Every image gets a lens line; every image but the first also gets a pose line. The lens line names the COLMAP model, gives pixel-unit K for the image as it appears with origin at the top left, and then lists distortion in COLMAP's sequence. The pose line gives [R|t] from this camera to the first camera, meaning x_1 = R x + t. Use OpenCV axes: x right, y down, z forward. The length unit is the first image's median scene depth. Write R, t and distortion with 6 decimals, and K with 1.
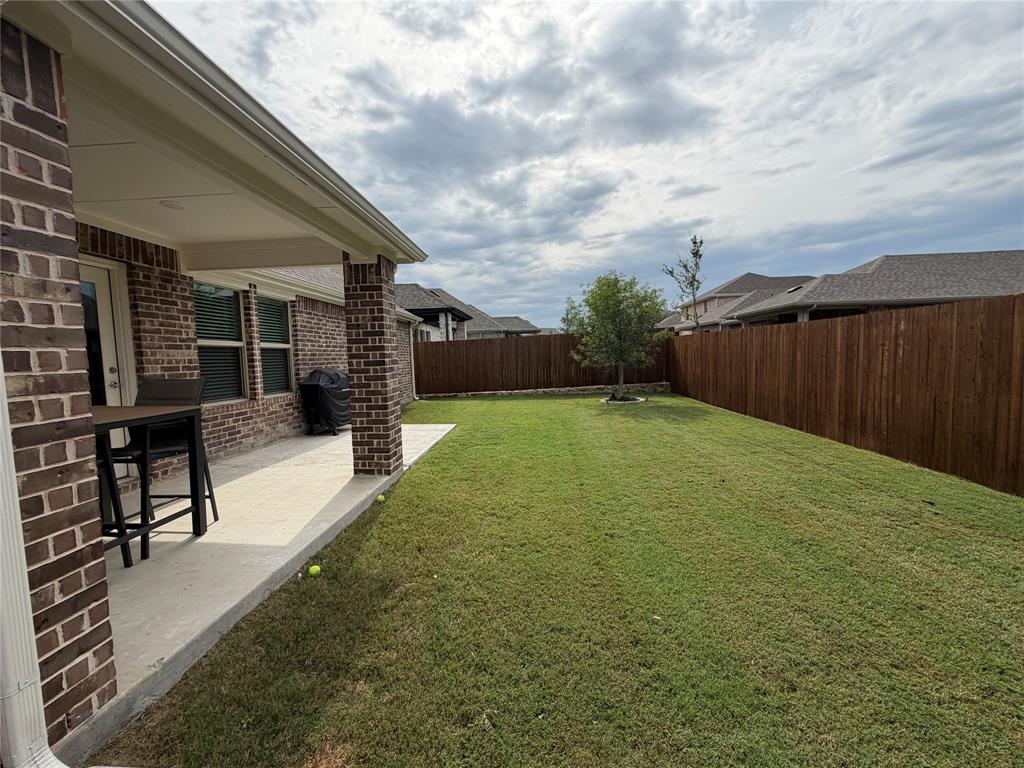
lens RADIAL K [[409.5, 0, 512.5], [0, 409.5, 384.6], [0, 0, 1]] dist [-0.002936, -0.000185]
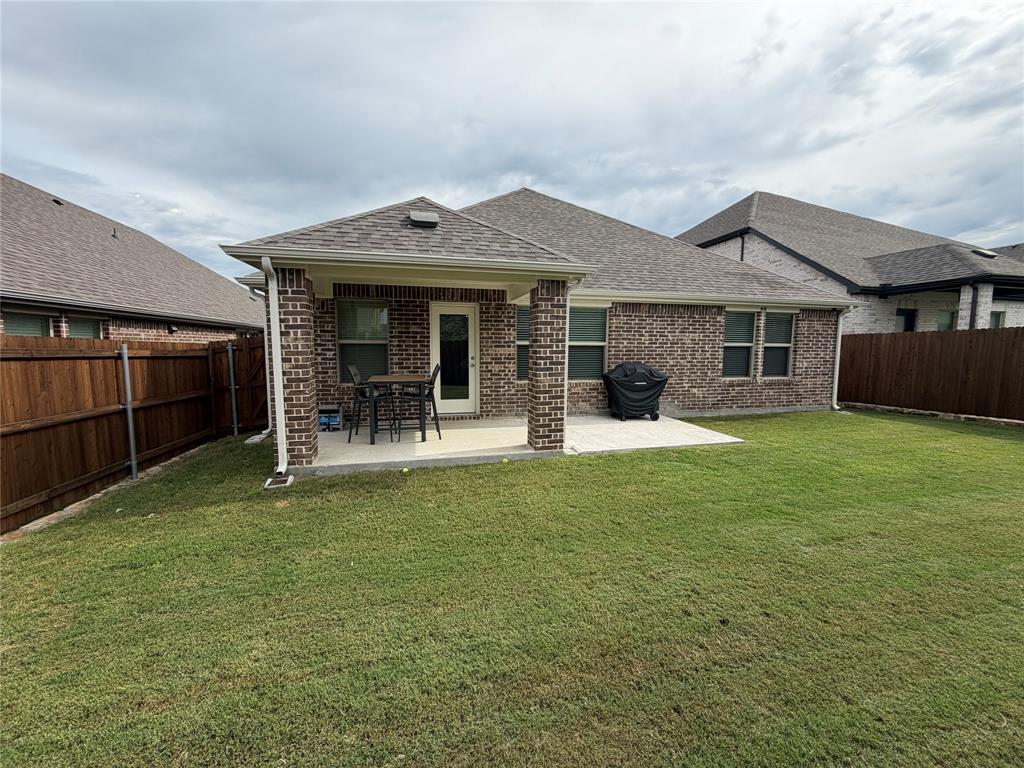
lens RADIAL K [[409.5, 0, 518.1], [0, 409.5, 384.6], [0, 0, 1]] dist [-0.002936, -0.000185]
pose [[0.306781, 0.116631, -0.944607, 0.861256], [-0.078319, 0.992191, 0.097070, -0.103727], [0.948552, 0.044202, 0.313520, 0.522318]]
